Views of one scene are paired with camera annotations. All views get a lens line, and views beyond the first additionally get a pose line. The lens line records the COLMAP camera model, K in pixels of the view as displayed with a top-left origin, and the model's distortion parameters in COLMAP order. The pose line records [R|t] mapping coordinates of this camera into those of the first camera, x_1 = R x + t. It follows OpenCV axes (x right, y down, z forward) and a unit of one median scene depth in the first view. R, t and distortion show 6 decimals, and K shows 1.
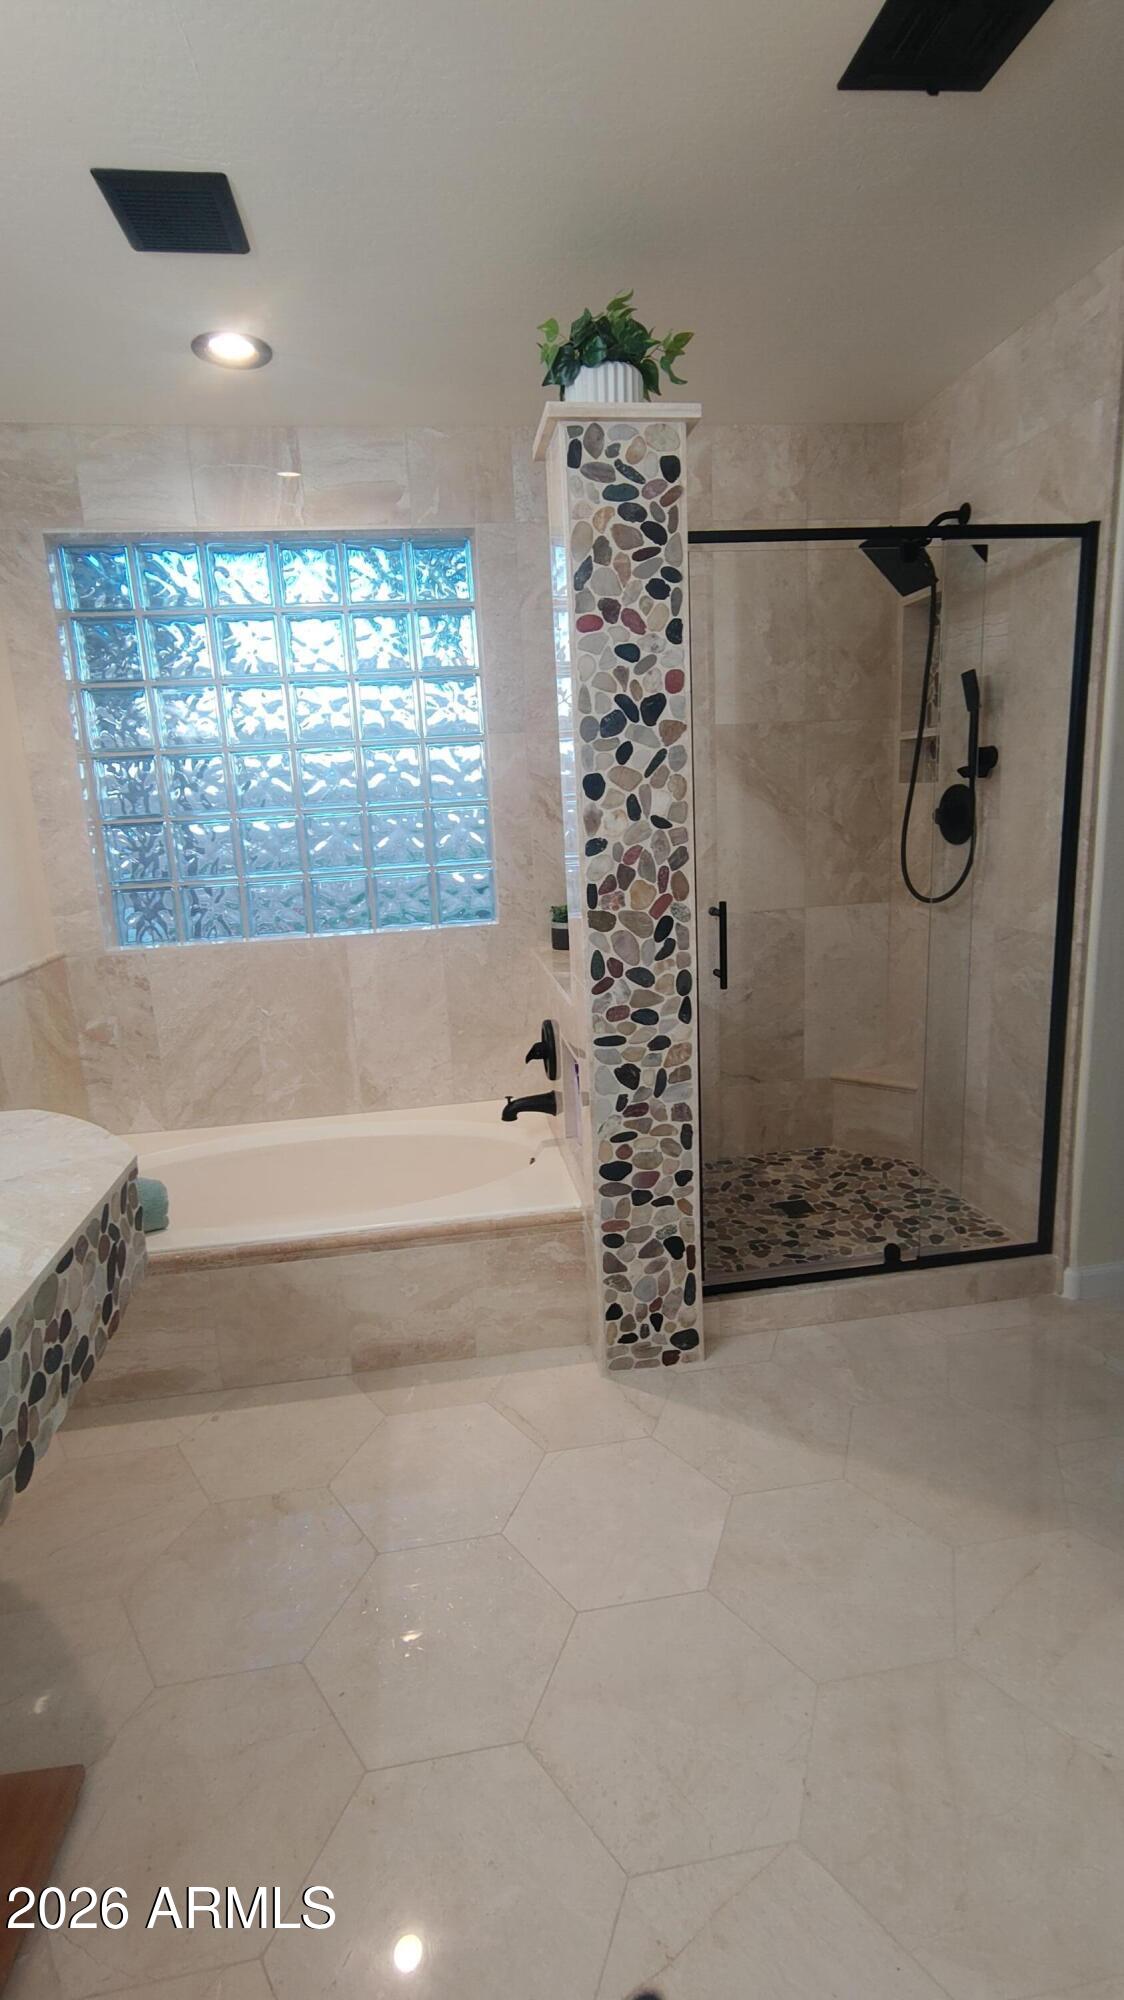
lens RADIAL K [[932.3, 0, 564.5], [0, 932.3, 999.0], [0, 0, 1]] dist [0.004088, 0.000640]
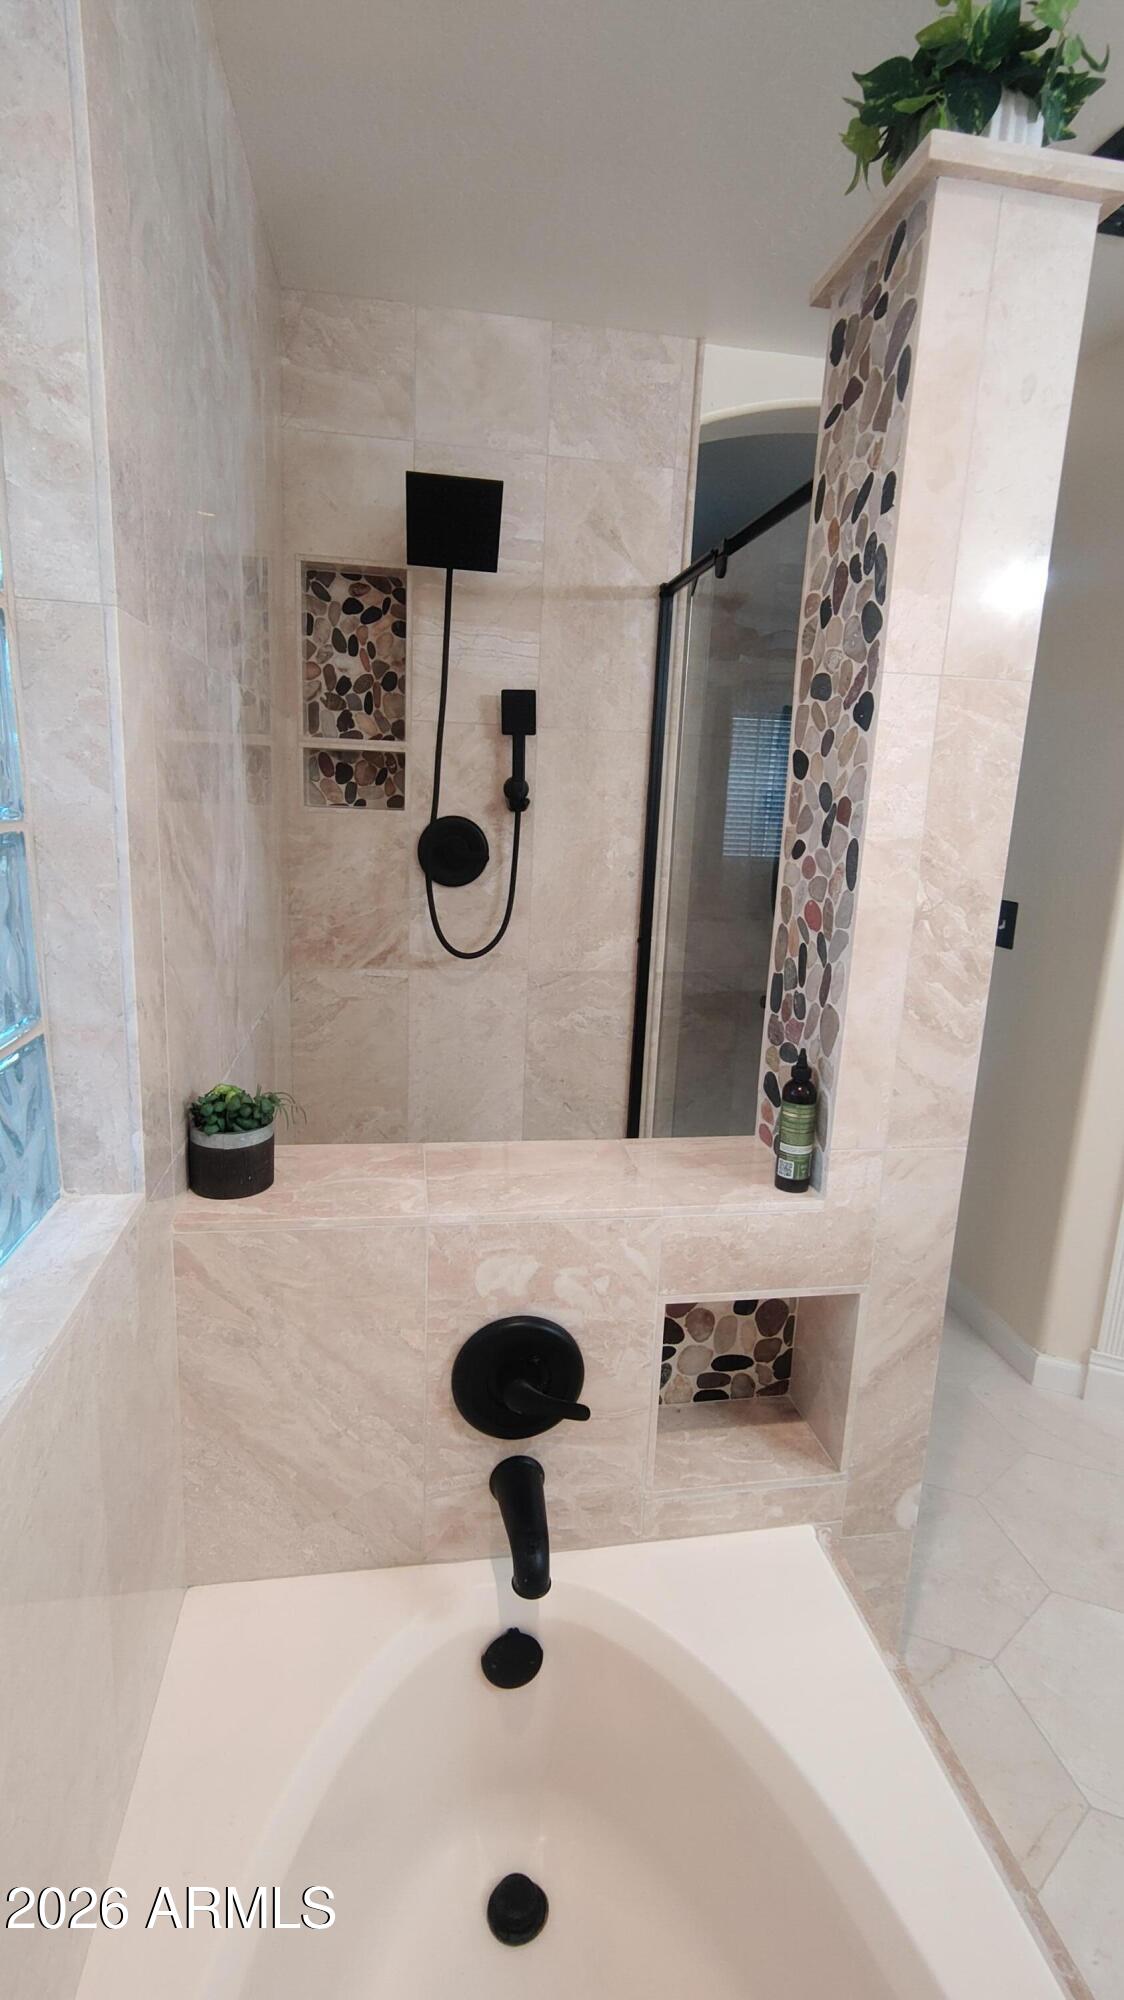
lens RADIAL K [[932.3, 0, 563.9], [0, 932.3, 994.7], [0, 0, 1]] dist [0.004088, 0.000640]
pose [[-0.034981, -0.164748, 0.985715, -0.446590], [0.176413, 0.969812, 0.168351, -0.203637], [-0.983694, 0.179783, -0.004861, 0.962932]]
